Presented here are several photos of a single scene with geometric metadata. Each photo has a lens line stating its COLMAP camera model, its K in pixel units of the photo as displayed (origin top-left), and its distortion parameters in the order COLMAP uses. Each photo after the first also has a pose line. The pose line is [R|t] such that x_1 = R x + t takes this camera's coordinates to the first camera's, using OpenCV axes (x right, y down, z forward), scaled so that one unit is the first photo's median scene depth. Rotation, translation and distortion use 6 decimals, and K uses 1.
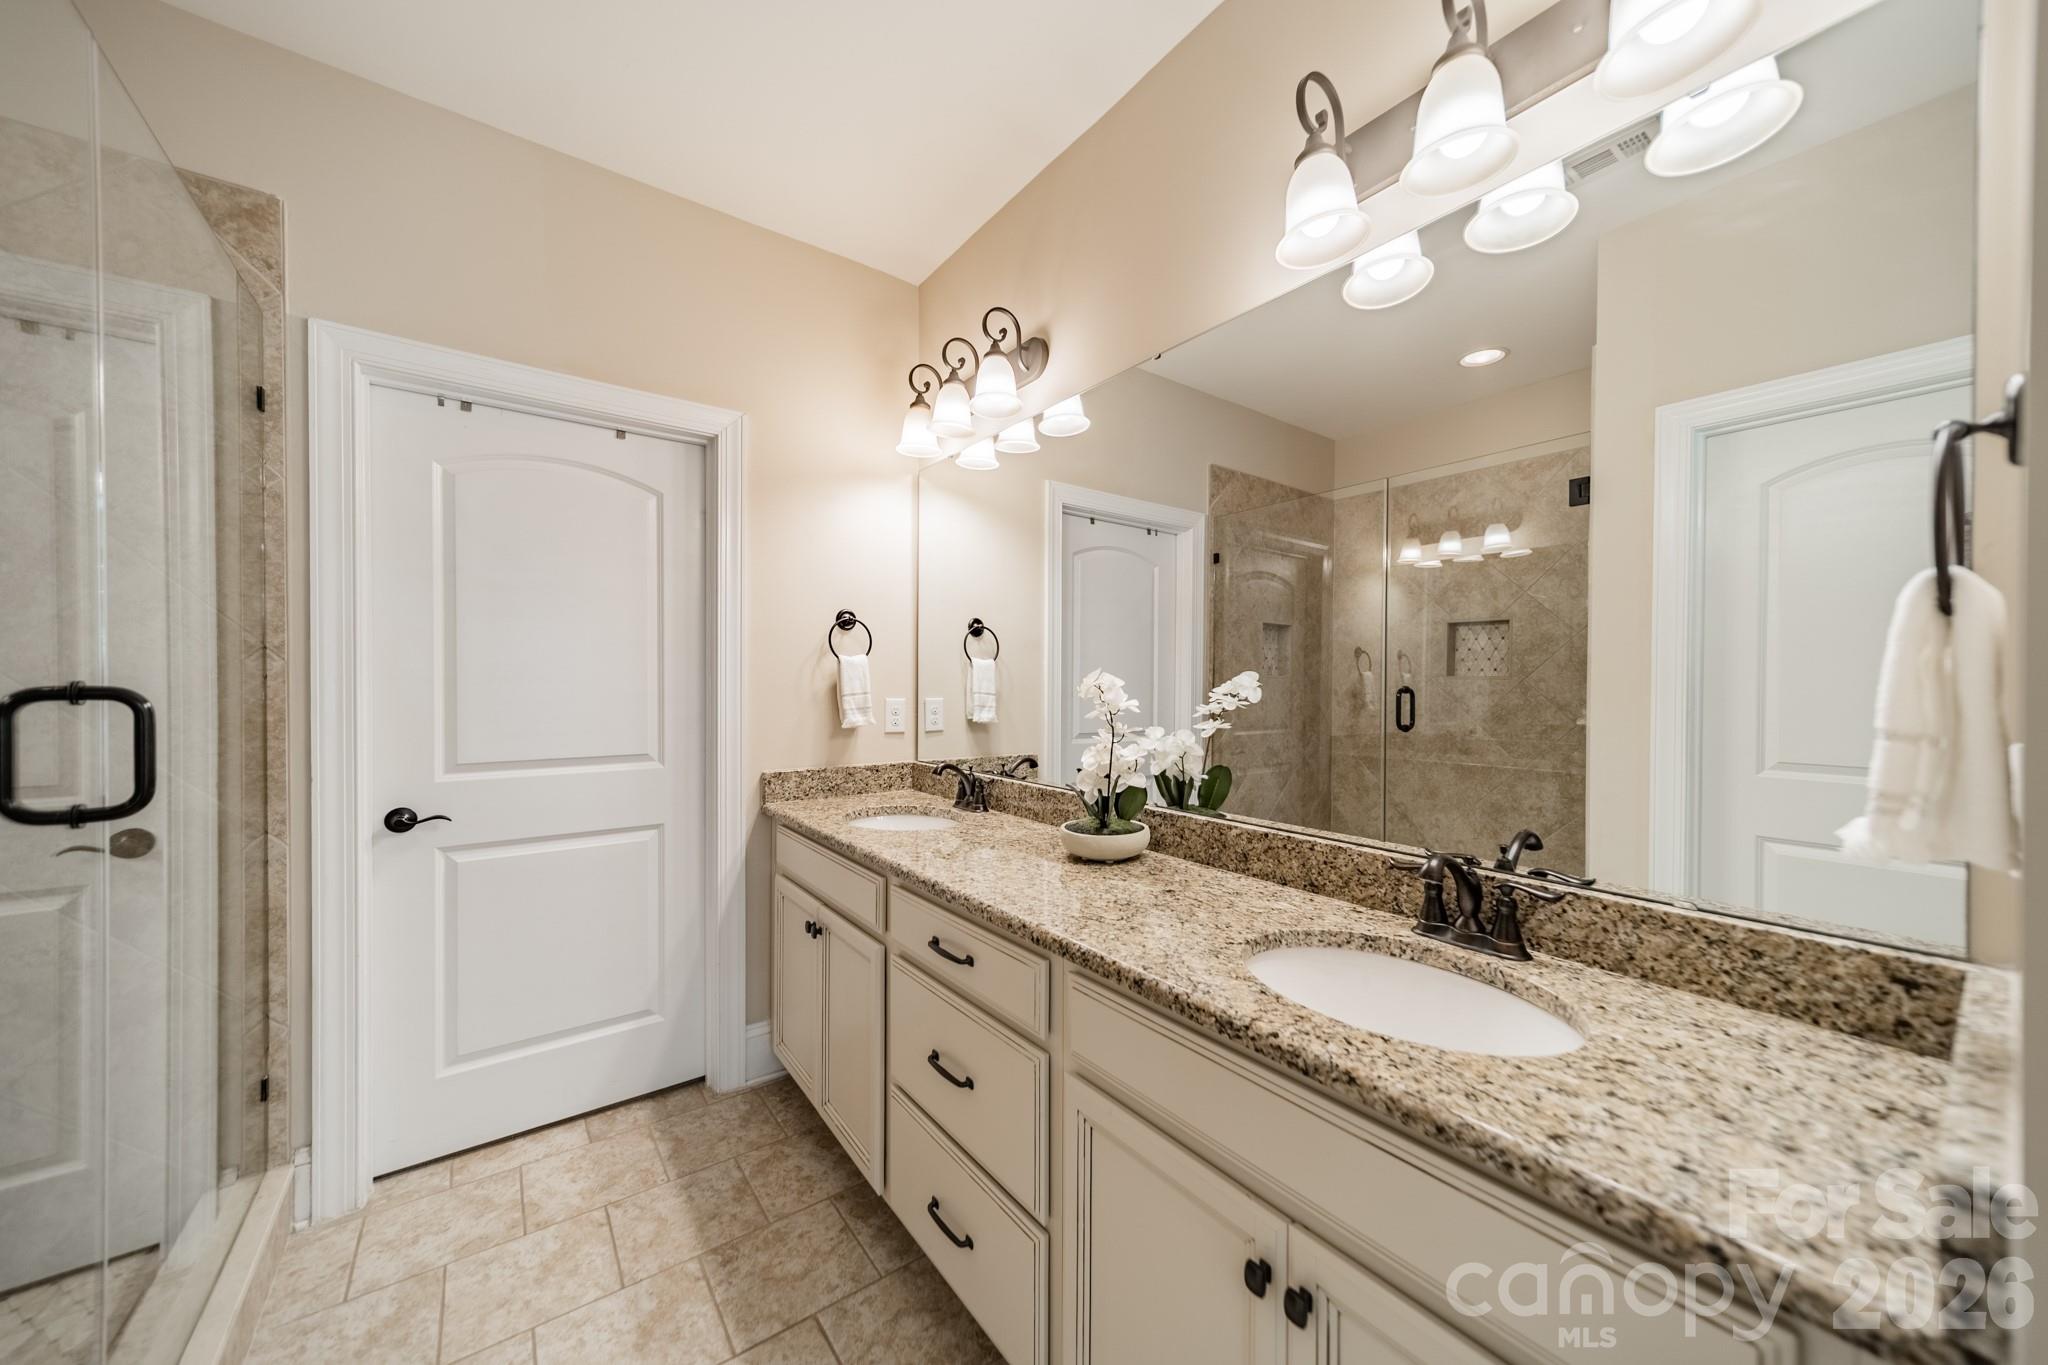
lens RADIAL K [[728.5, 0, 1029.2], [0, 728.5, 683.7], [0, 0, 1]] dist [0.009043, 0.000005]
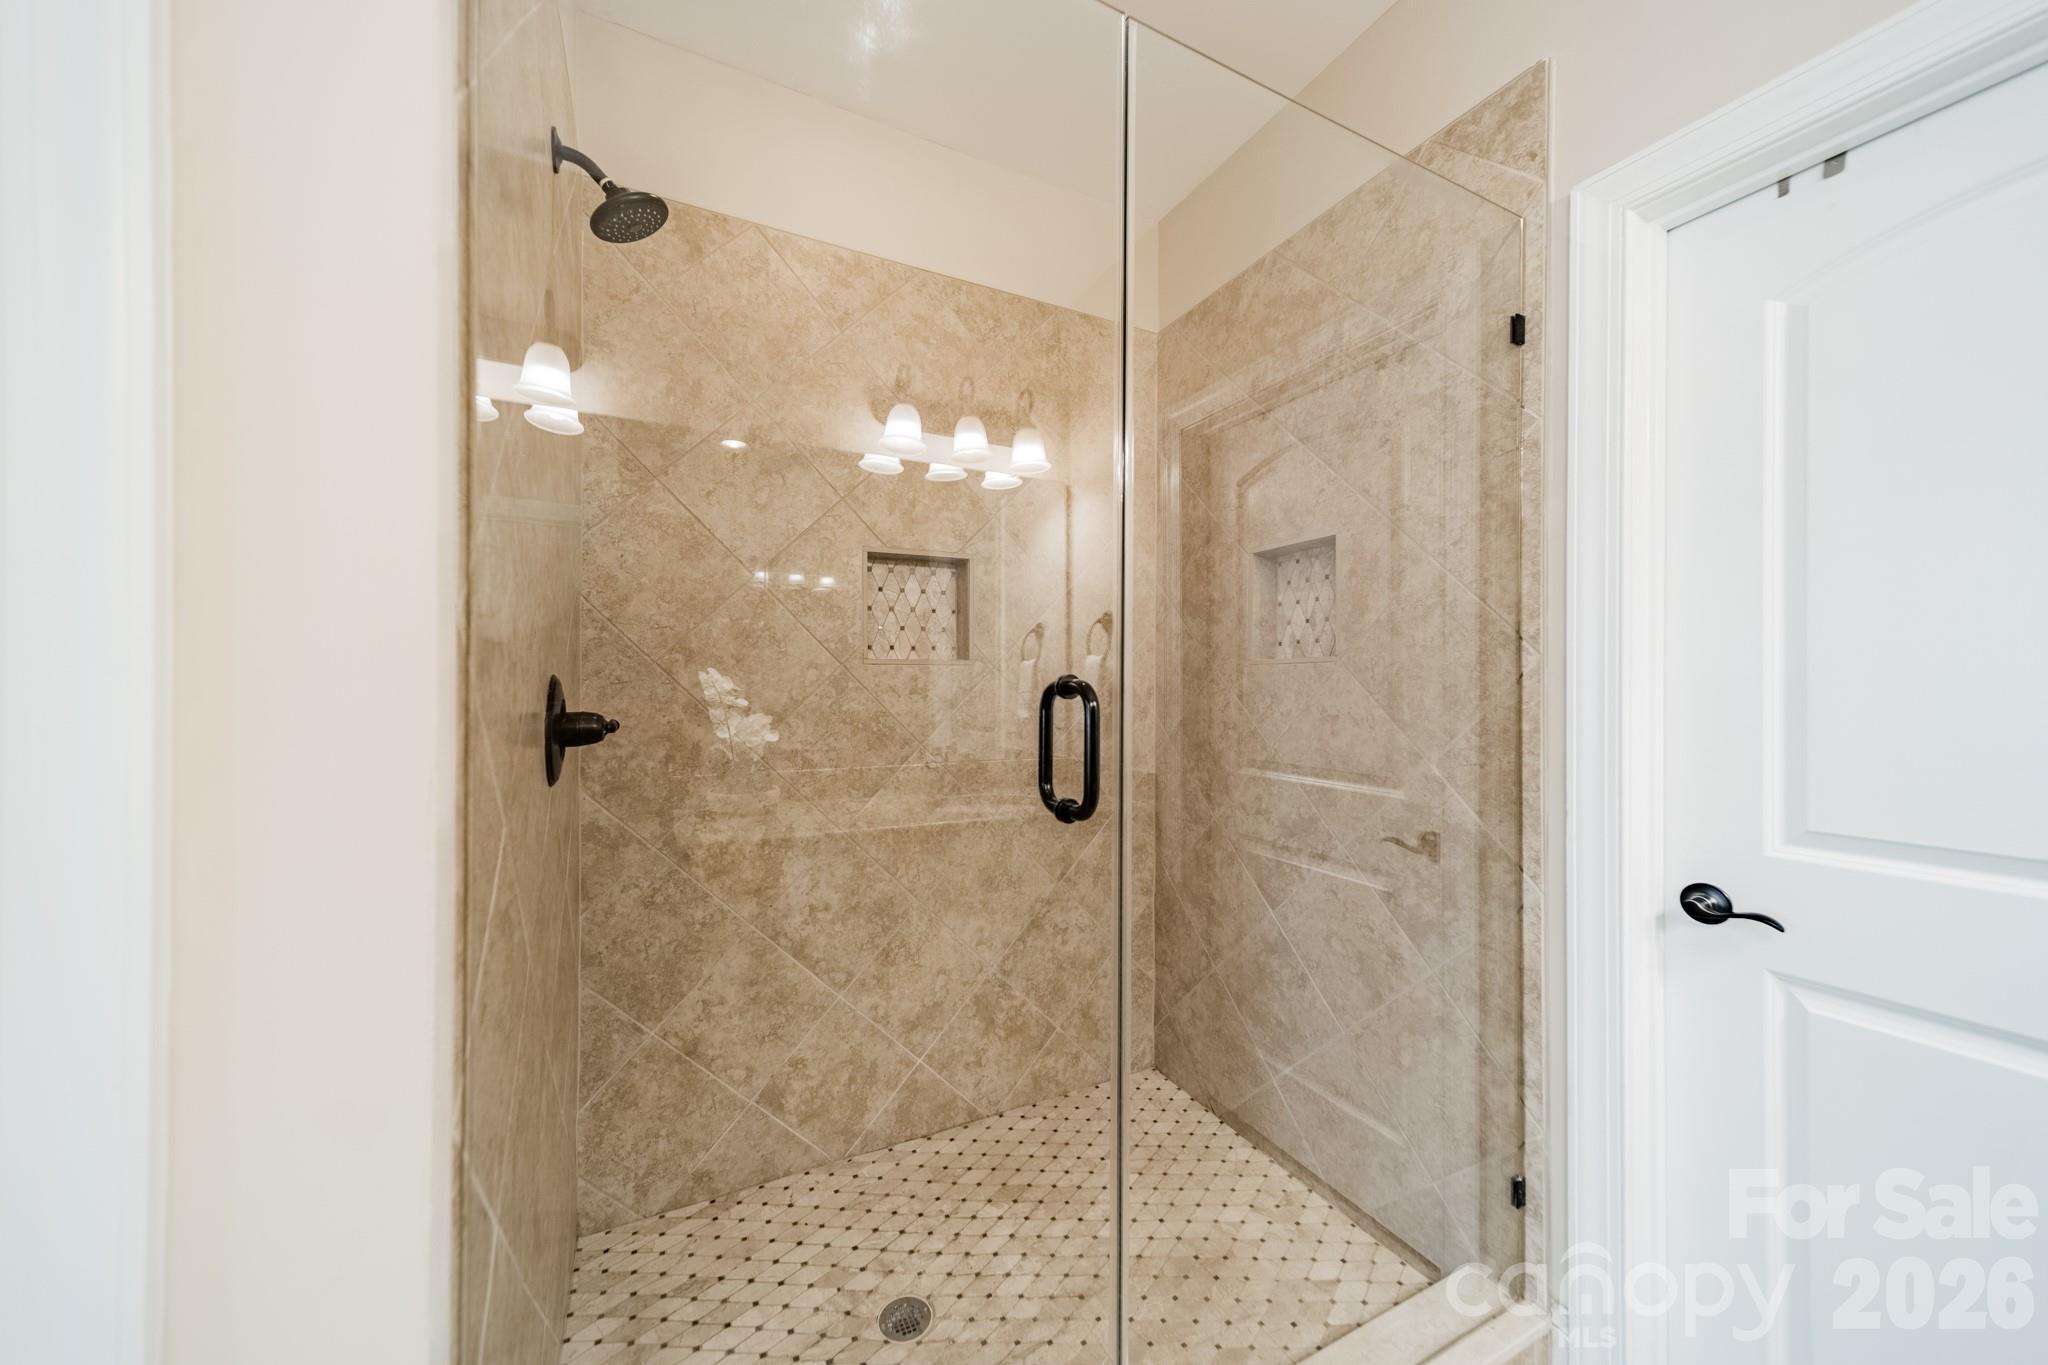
lens RADIAL K [[728.5, 0, 1029.2], [0, 728.5, 683.7], [0, 0, 1]] dist [0.009043, 0.000005]
pose [[-0.172302, -0.002376, -0.985041, -0.162067], [-0.008442, 0.999964, -0.000936, 0.005444], [0.985008, 0.008155, -0.172316, 0.607300]]
